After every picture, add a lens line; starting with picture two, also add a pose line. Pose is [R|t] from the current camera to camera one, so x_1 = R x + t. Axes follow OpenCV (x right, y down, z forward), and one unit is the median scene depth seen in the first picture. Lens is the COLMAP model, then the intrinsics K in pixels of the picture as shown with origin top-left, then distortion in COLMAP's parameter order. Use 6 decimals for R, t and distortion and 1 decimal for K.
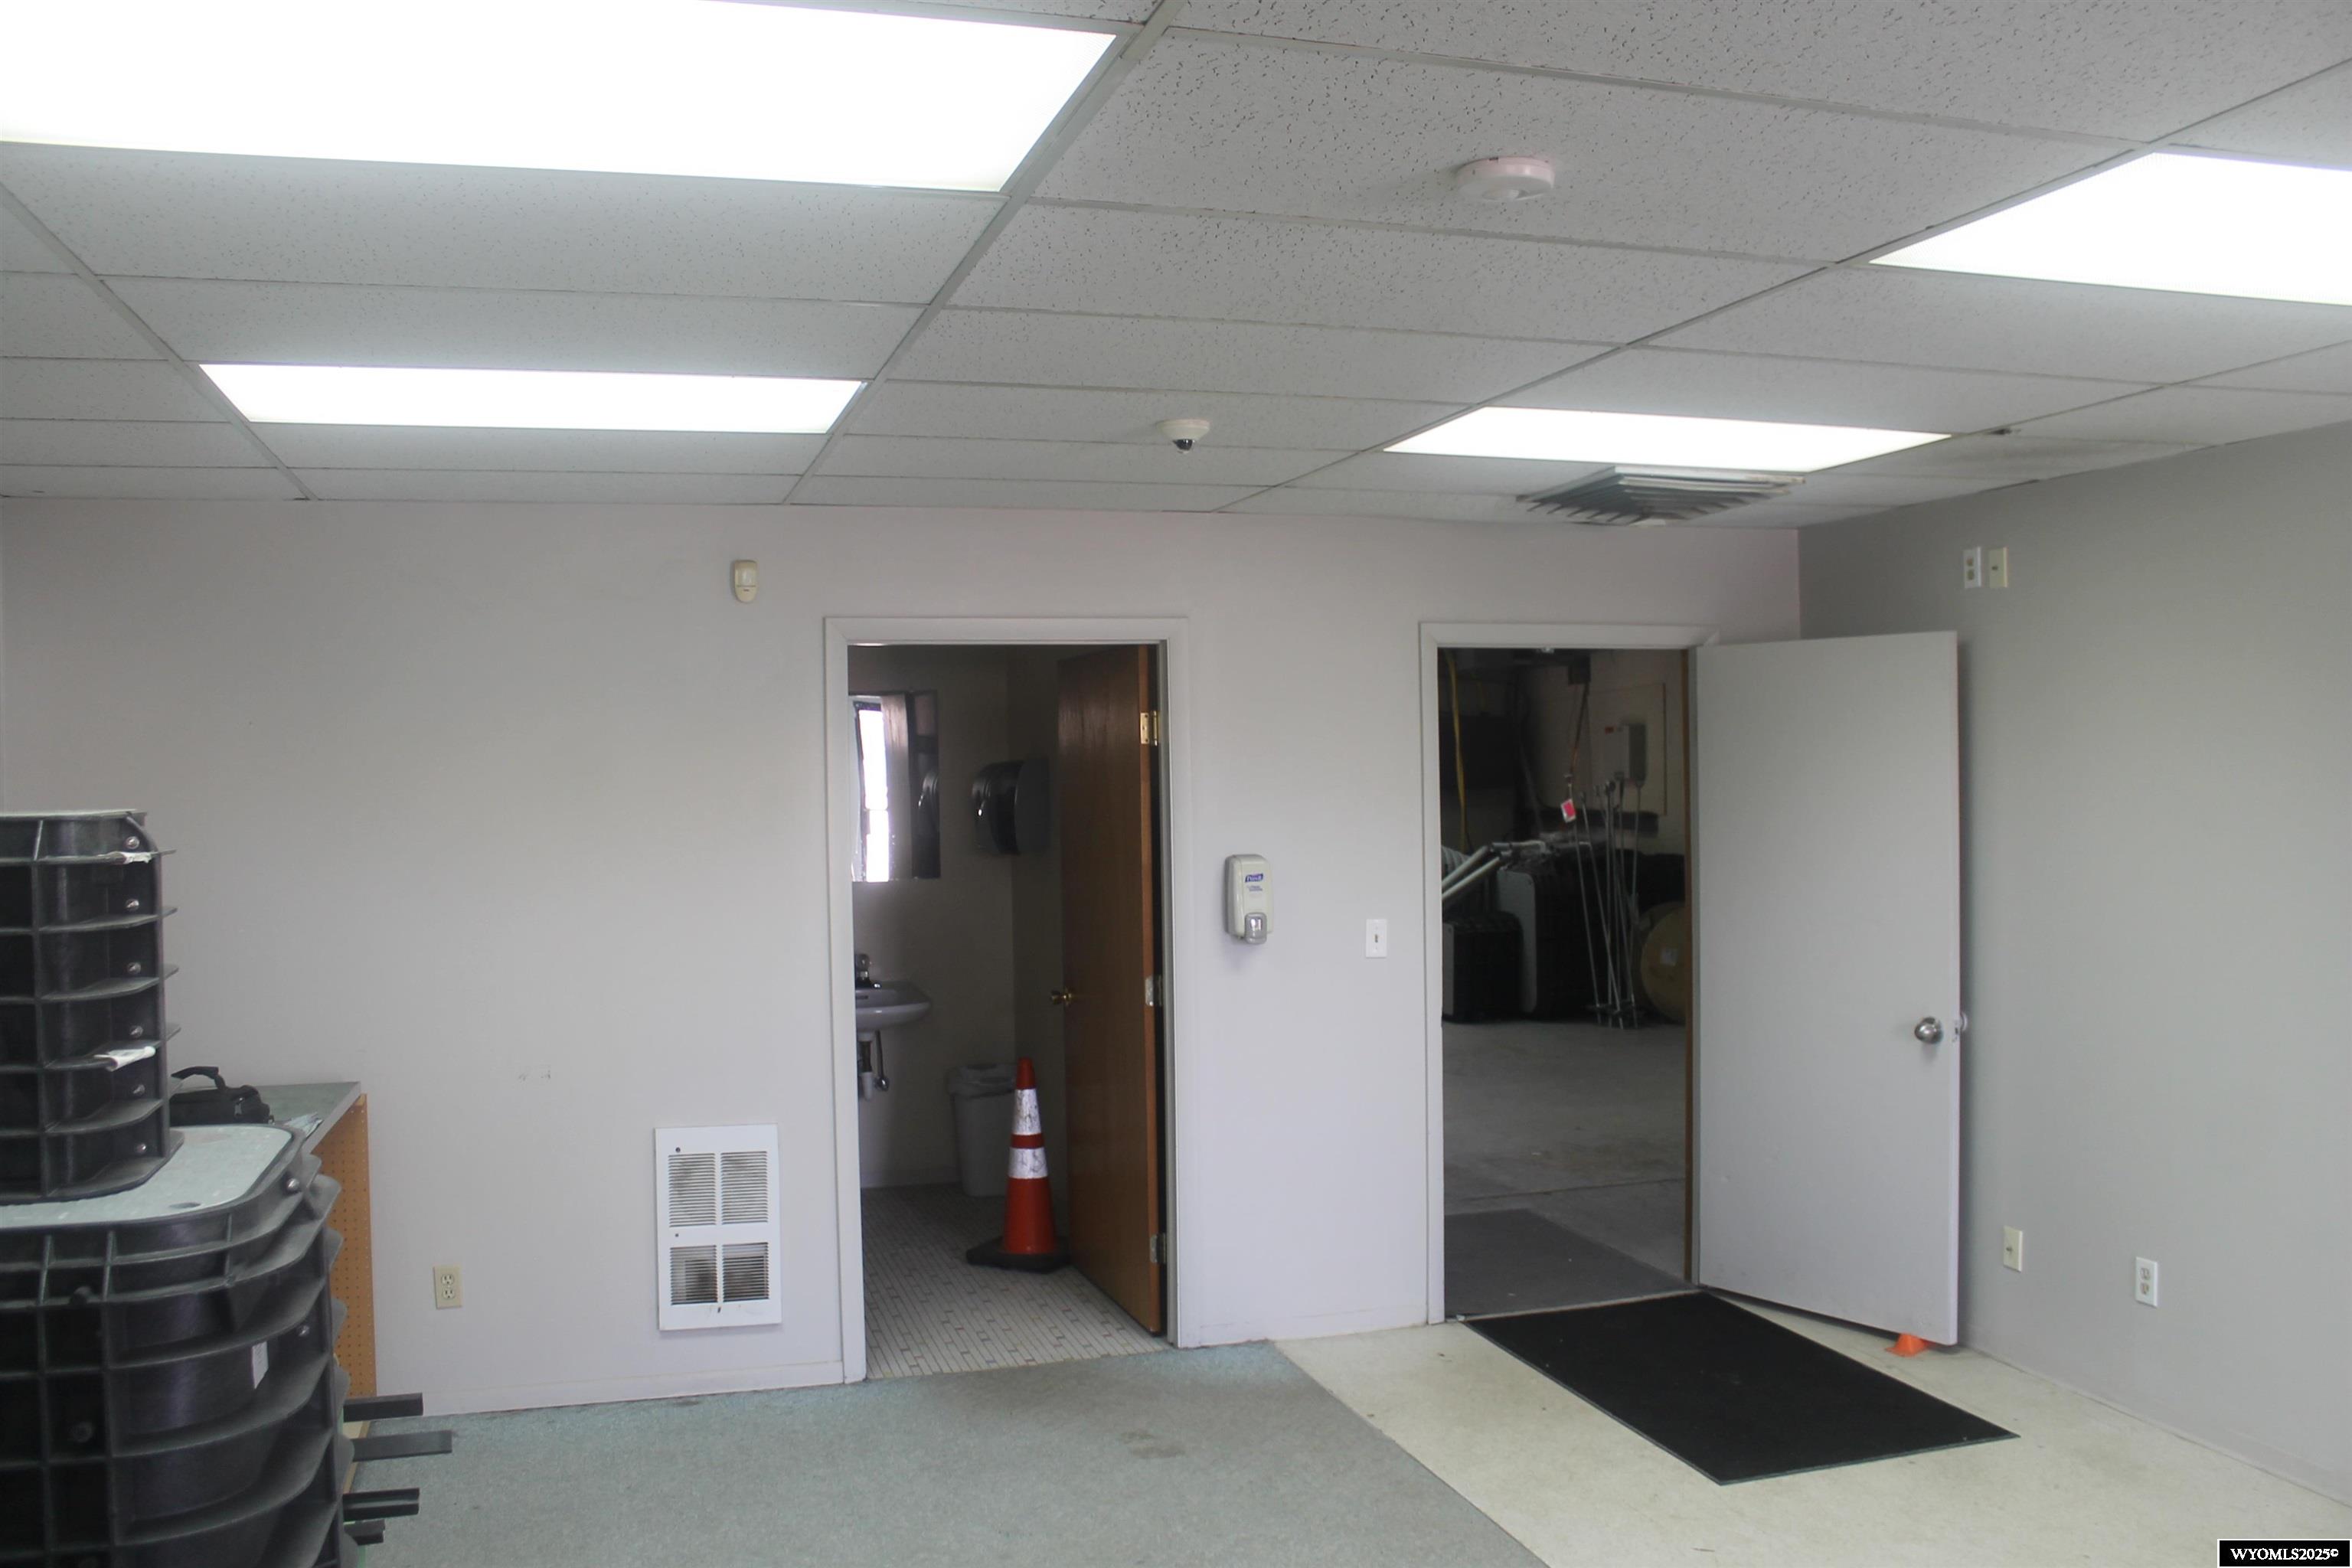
lens RADIAL K [[1962.4, 0, 1179.3], [0, 1962.4, 800.6], [0, 0, 1]] dist [-0.172439, 0.146436]
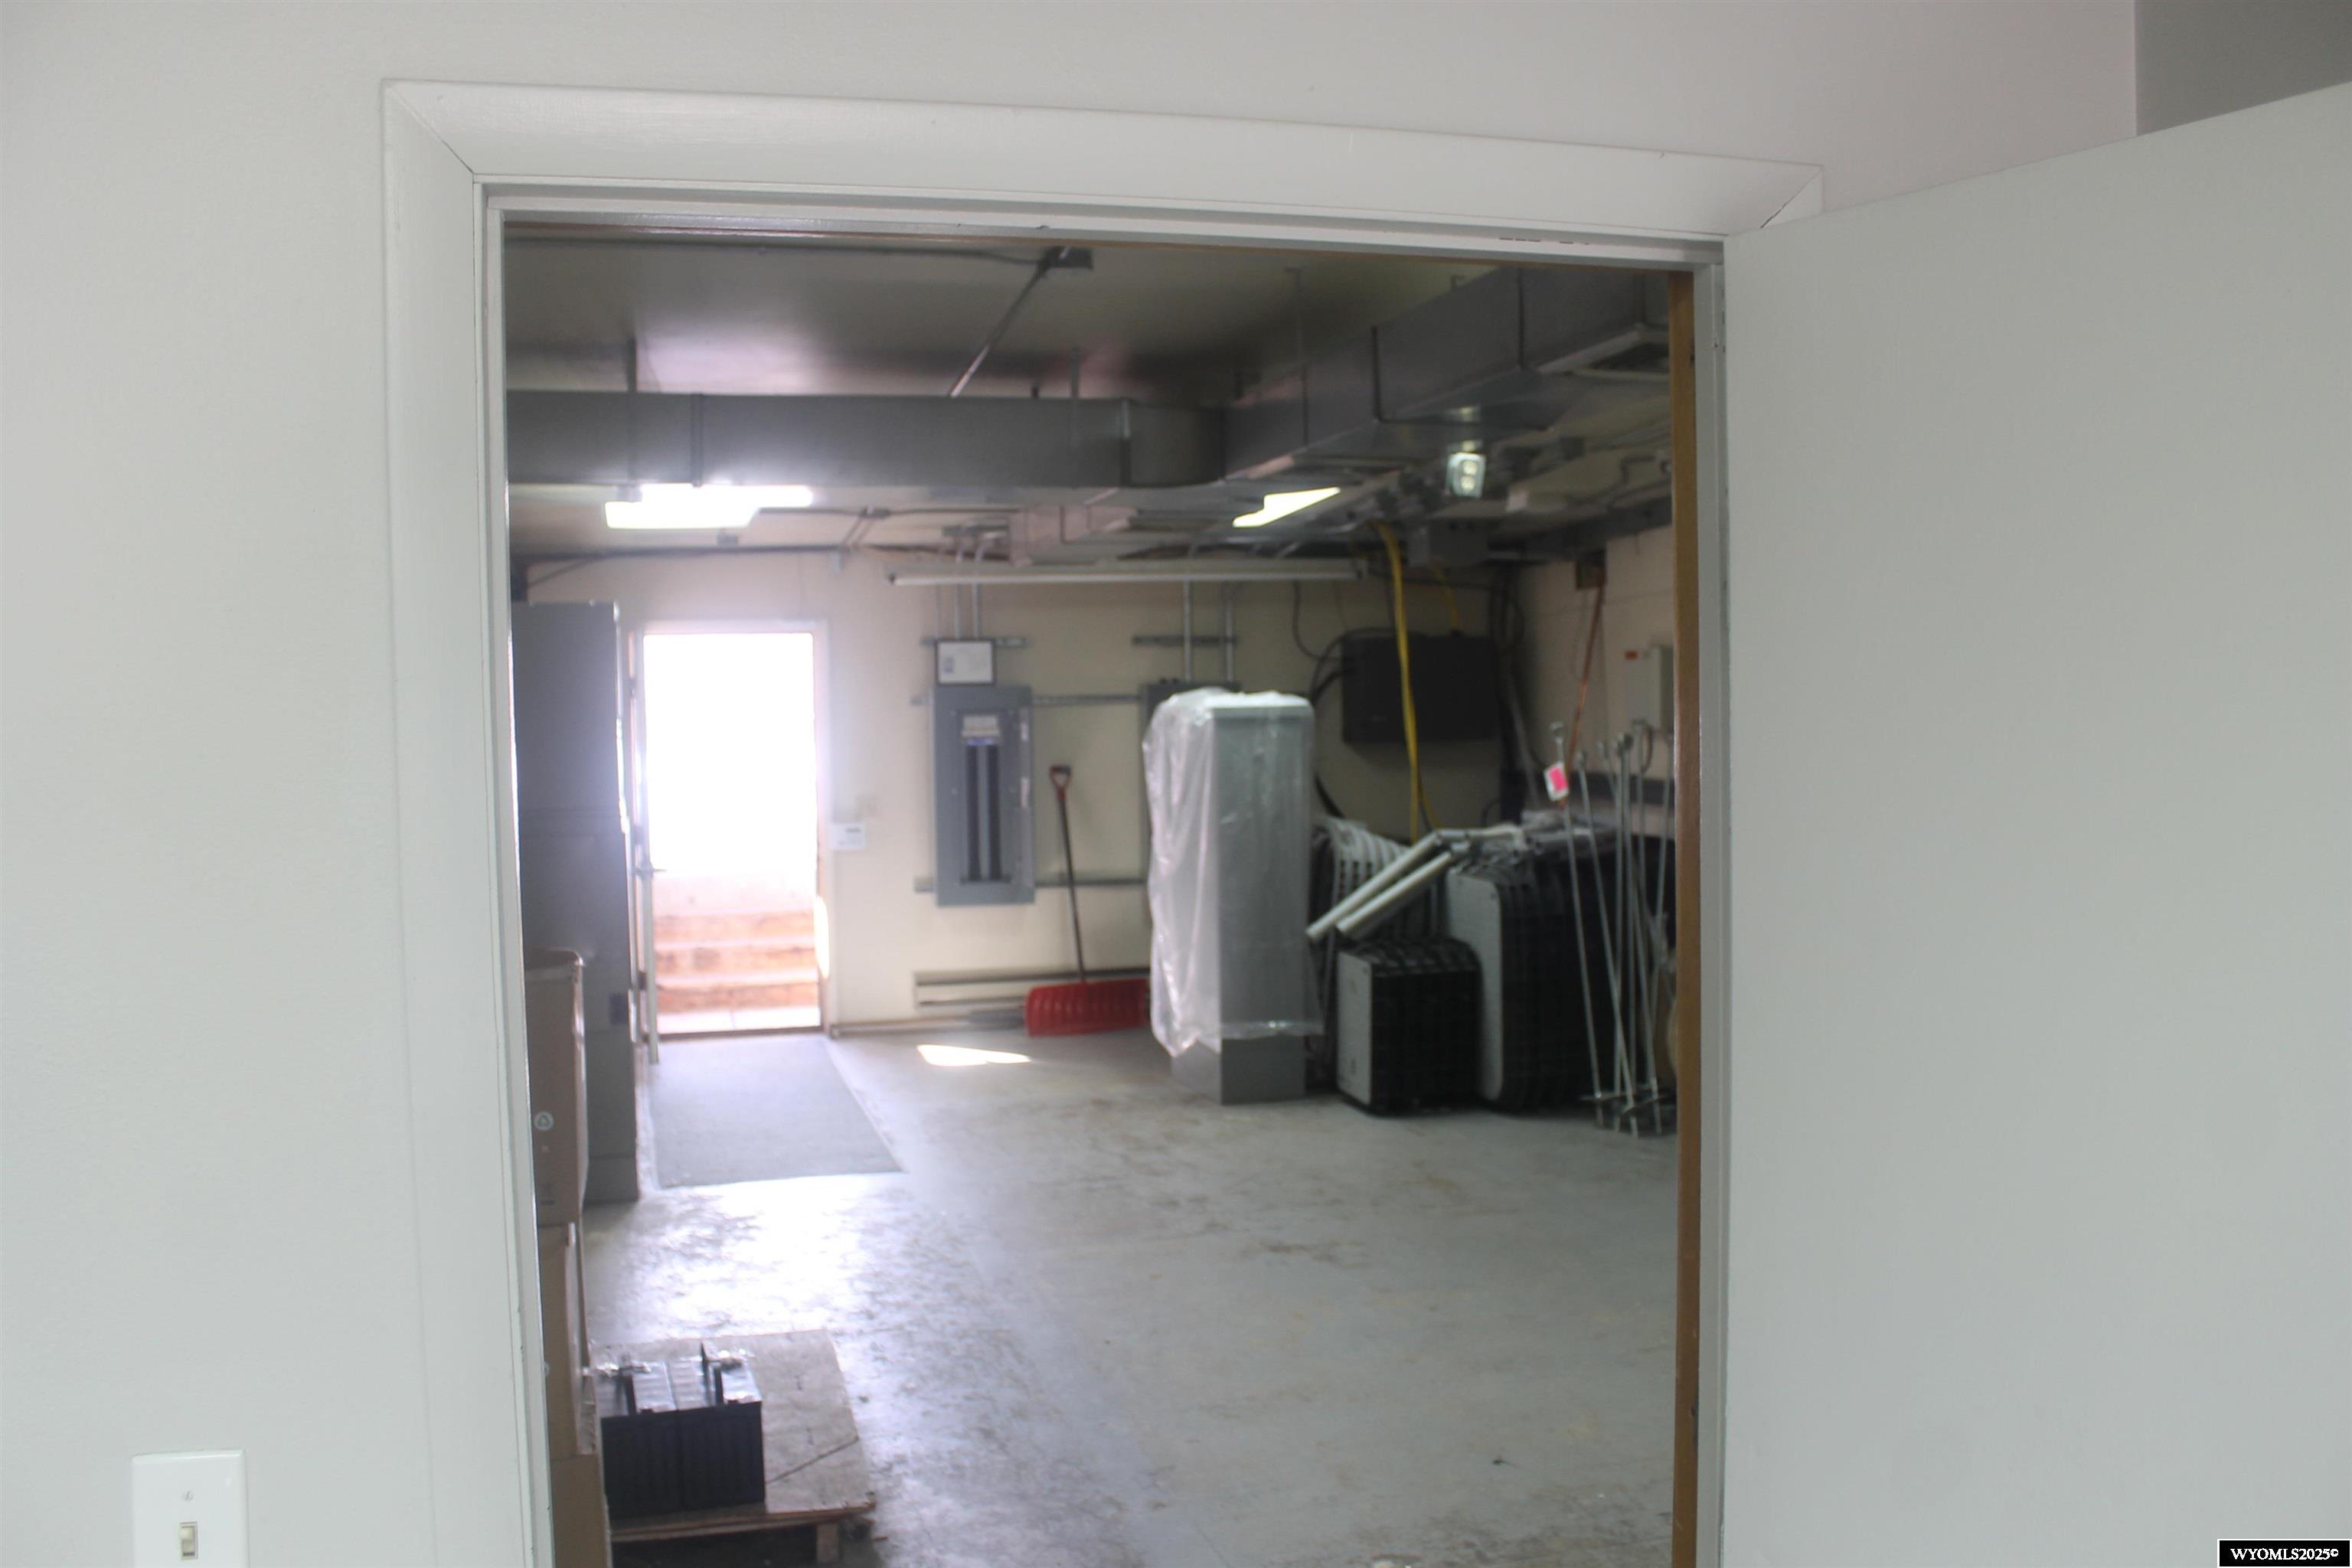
lens RADIAL K [[1962.4, 0, 1179.3], [0, 1962.4, 800.6], [0, 0, 1]] dist [-0.172439, 0.146436]
pose [[0.999563, 0.002605, -0.029430, 0.256311], [-0.001542, 0.999348, 0.036075, -0.030210], [0.029505, -0.036014, 0.998916, 0.975541]]
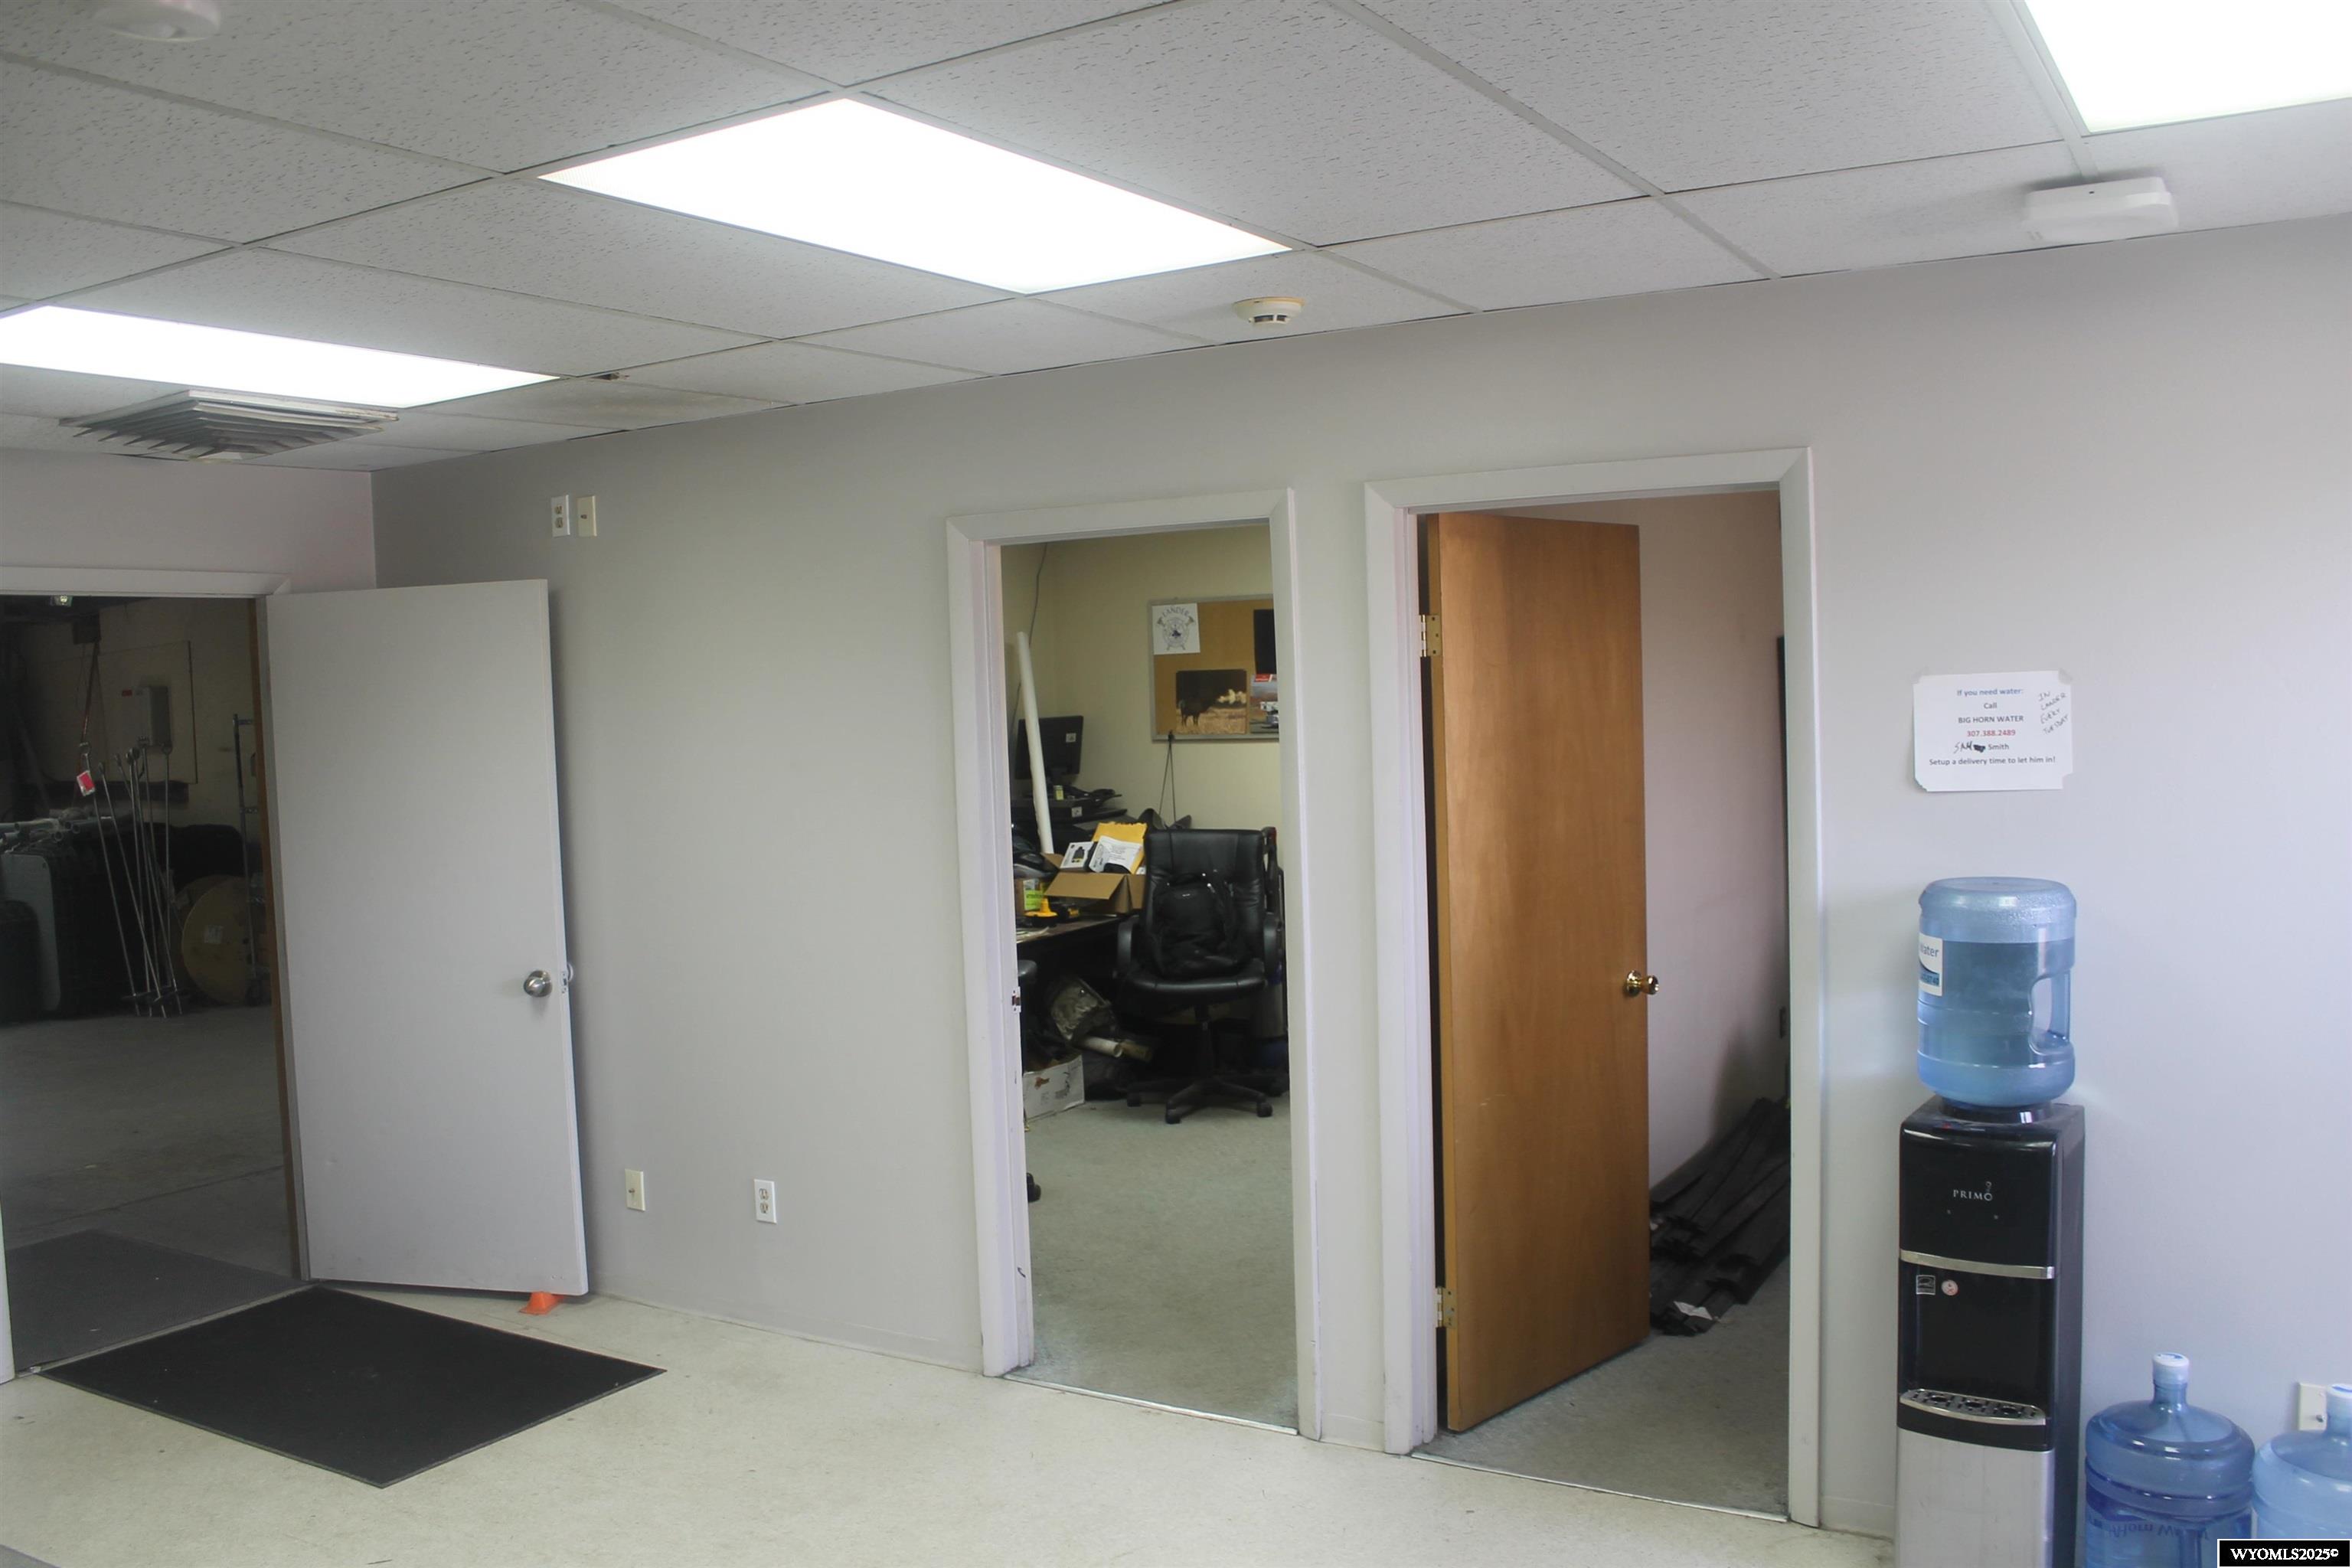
lens RADIAL K [[1962.4, 0, 1179.3], [0, 1962.4, 800.6], [0, 0, 1]] dist [-0.172439, 0.146436]
pose [[0.740669, -0.050060, 0.670003, -0.024309], [0.035902, 0.998745, 0.034933, 0.002622], [-0.670911, -0.001819, 0.741536, 0.040302]]
